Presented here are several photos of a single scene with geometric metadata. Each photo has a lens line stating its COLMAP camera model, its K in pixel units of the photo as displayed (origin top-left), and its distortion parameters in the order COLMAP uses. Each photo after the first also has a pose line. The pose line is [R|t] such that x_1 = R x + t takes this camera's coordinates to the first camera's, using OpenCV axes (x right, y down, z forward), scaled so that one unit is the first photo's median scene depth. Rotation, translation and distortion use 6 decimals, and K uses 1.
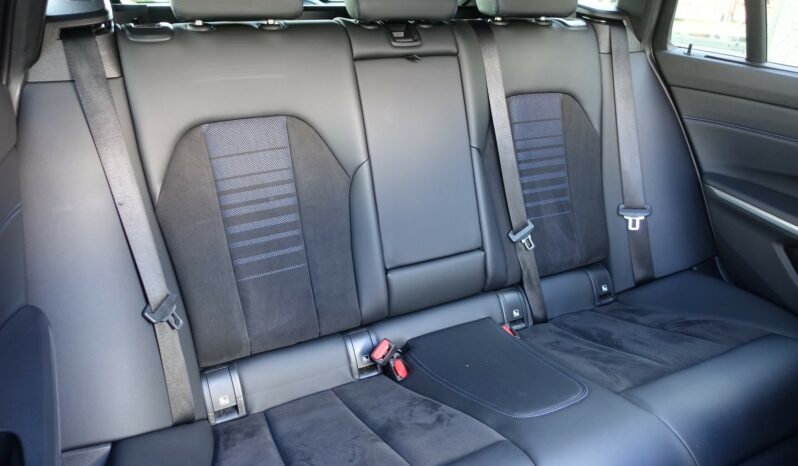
lens RADIAL K [[536.2, 0, 399.0], [0, 536.2, 233.0], [0, 0, 1]] dist [-0.004029, -0.004004]
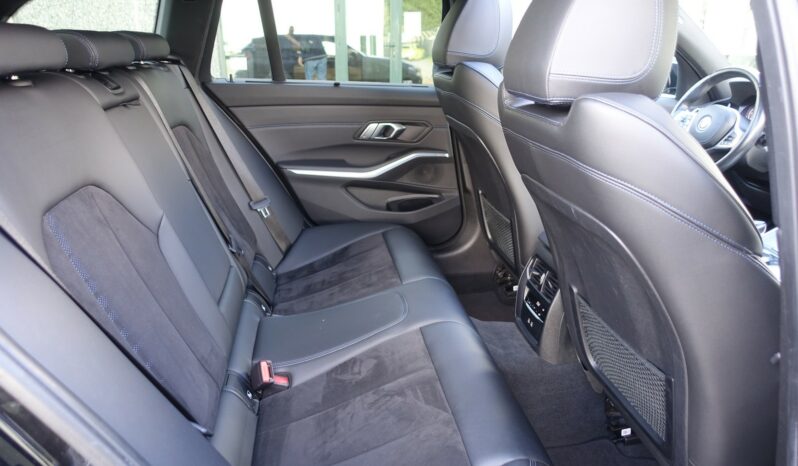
lens RADIAL K [[536.2, 0, 399.0], [0, 536.2, 233.0], [0, 0, 1]] dist [-0.004029, -0.004004]
pose [[0.327951, -0.342707, 0.880341, -0.609325], [0.417072, 0.888668, 0.190578, -0.085632], [-0.847643, 0.304665, 0.434373, 0.195050]]
